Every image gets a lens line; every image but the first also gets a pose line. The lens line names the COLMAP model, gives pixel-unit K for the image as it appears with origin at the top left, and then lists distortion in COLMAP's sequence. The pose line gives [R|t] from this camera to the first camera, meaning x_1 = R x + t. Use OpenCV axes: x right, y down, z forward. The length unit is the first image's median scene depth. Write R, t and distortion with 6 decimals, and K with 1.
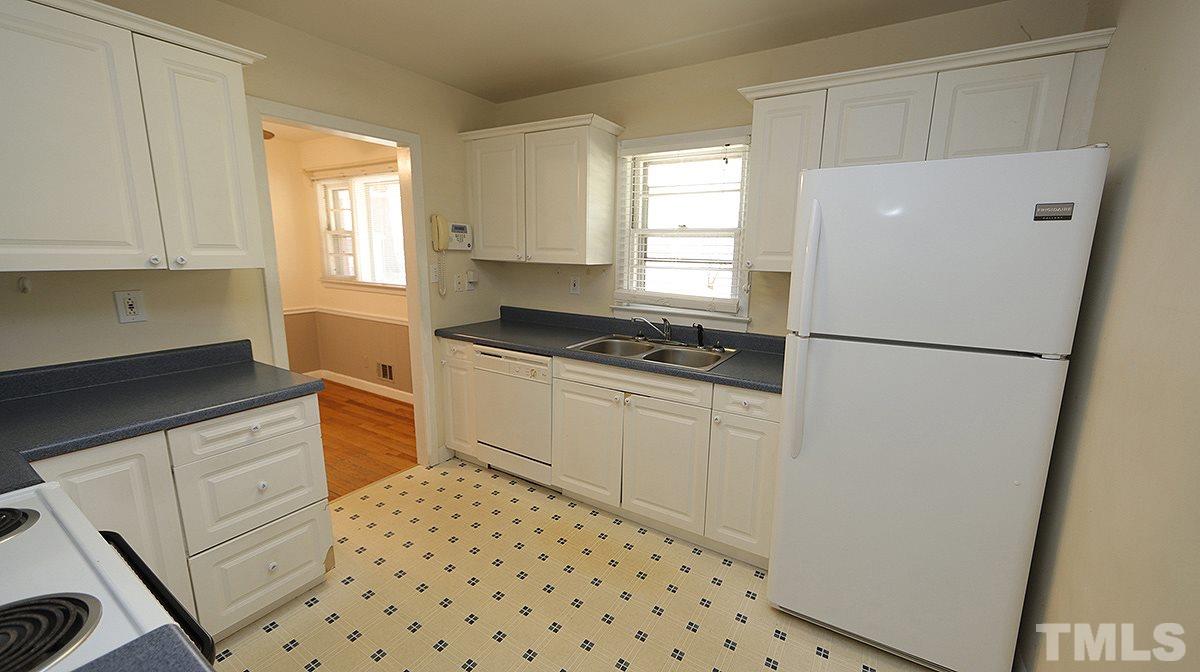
lens RADIAL K [[472.1, 0, 600.1], [0, 472.1, 338.2], [0, 0, 1]] dist [-0.000417, 0.000190]
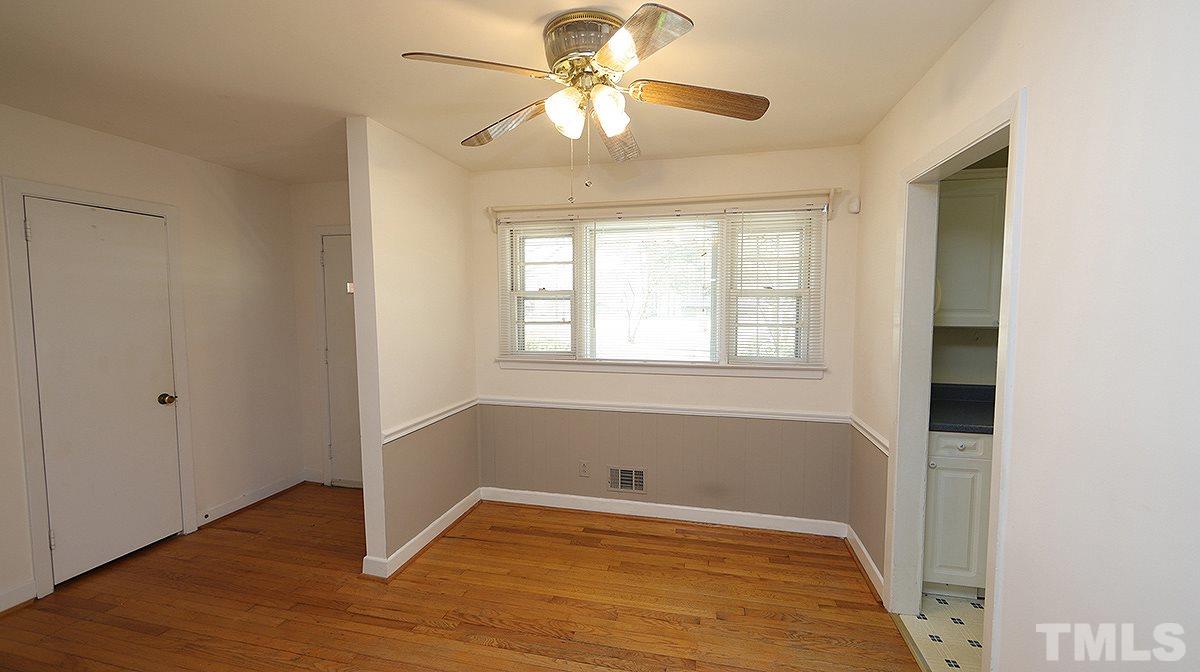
lens RADIAL K [[472.1, 0, 601.0], [0, 472.1, 336.7], [0, 0, 1]] dist [-0.000417, 0.000190]
pose [[0.949128, -0.028629, 0.313586, -0.723519], [0.069662, 0.990273, -0.120439, -0.063593], [-0.307088, 0.136157, 0.941891, 0.298045]]
